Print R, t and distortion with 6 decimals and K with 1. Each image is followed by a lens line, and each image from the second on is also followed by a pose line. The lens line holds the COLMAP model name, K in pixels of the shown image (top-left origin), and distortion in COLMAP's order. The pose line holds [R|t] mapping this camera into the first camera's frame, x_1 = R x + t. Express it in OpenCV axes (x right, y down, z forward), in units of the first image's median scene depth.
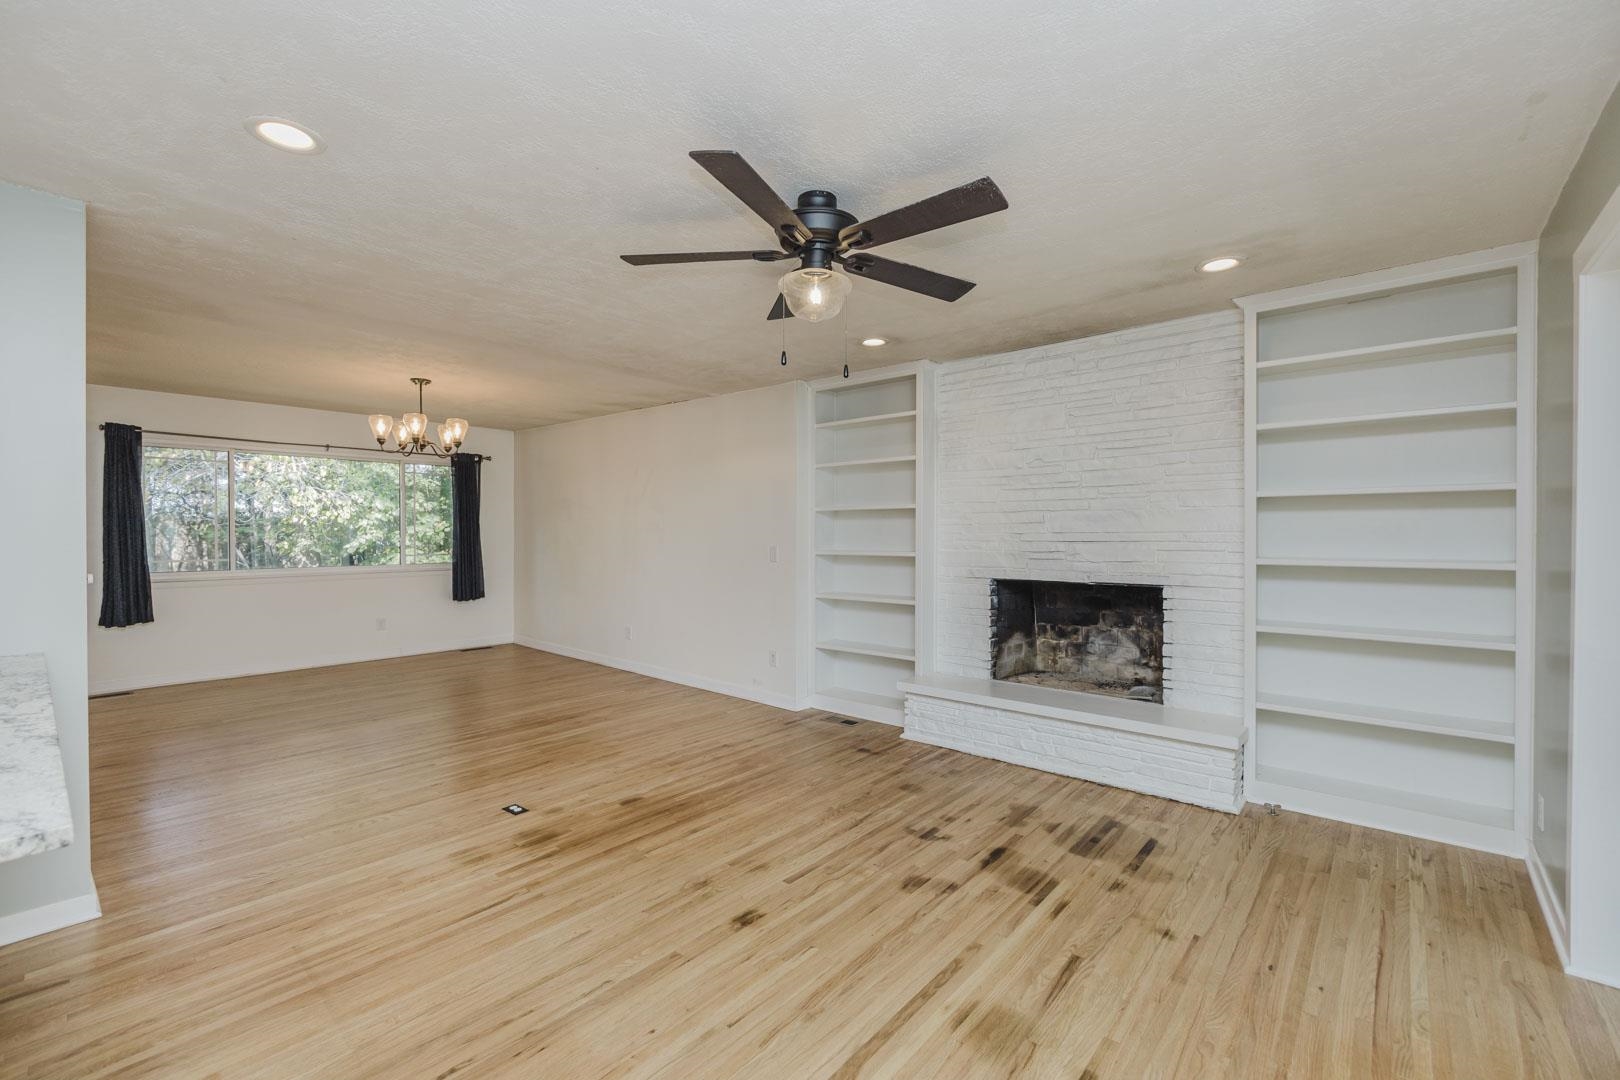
lens RADIAL K [[690.7, 0, 813.3], [0, 690.7, 537.0], [0, 0, 1]] dist [-0.007525, 0.000039]
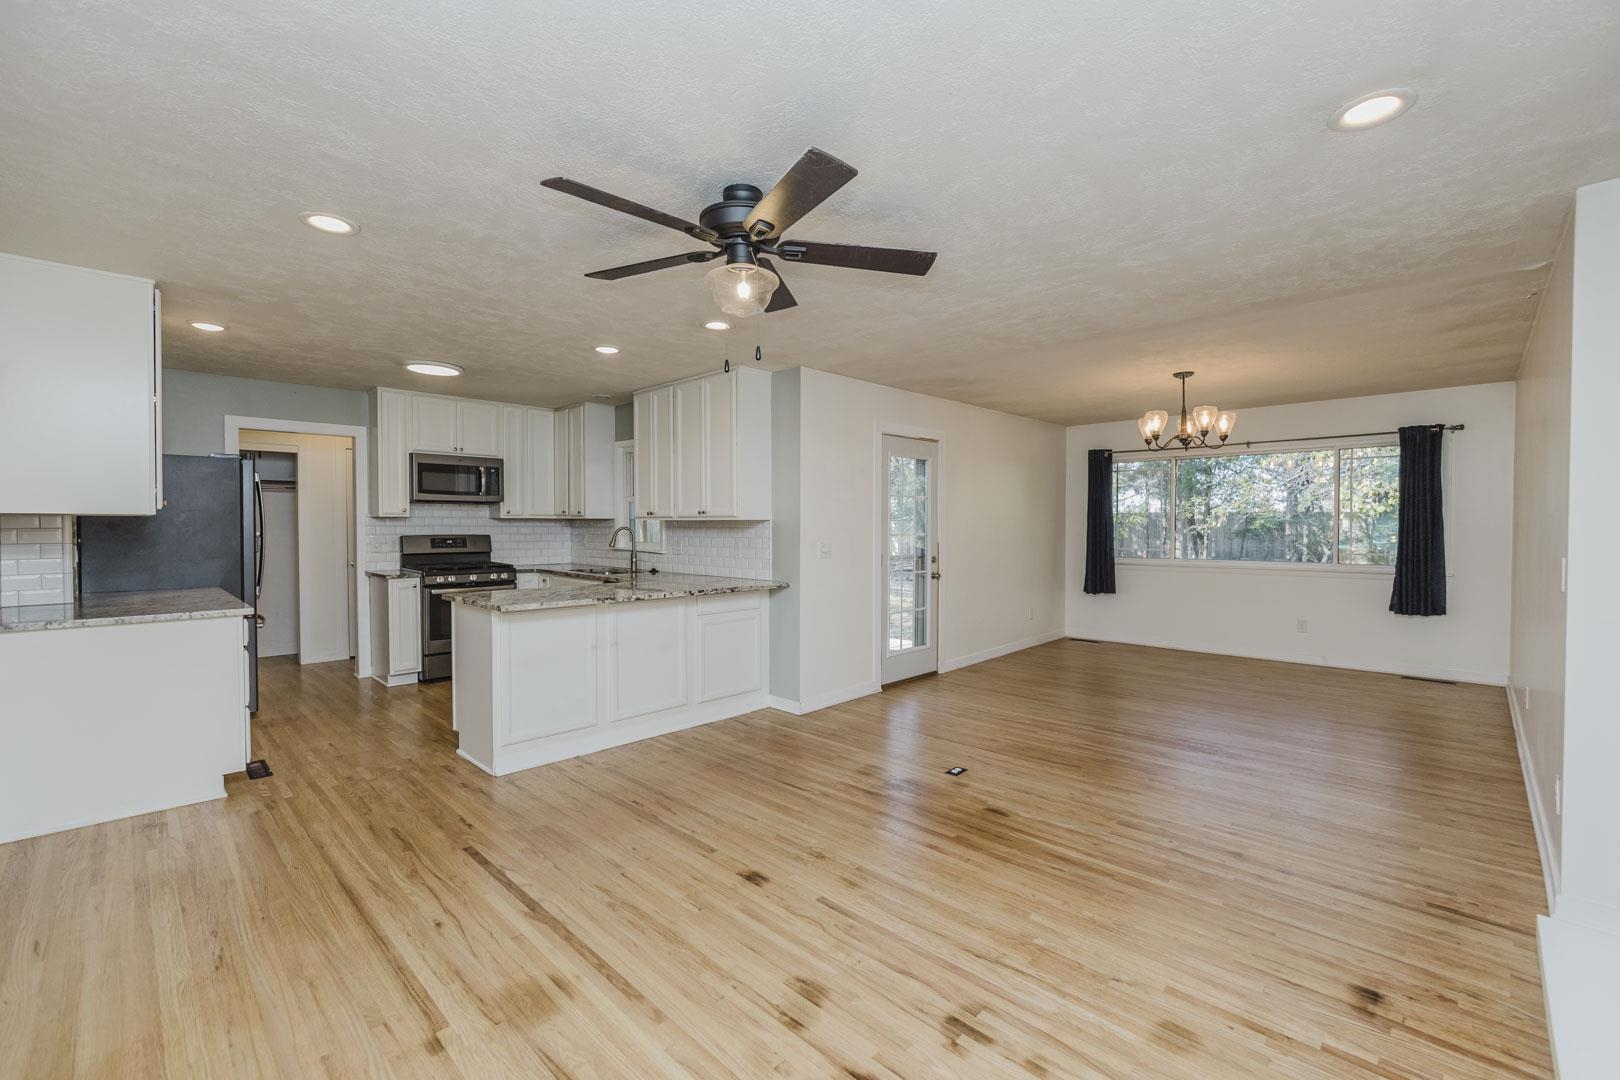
lens RADIAL K [[690.7, 0, 813.3], [0, 690.7, 537.0], [0, 0, 1]] dist [-0.007525, 0.000039]
pose [[-0.067242, 0.015856, -0.997611, 0.645275], [-0.008193, 0.999831, 0.016443, -0.006637], [0.997703, 0.009279, -0.067101, 0.757871]]
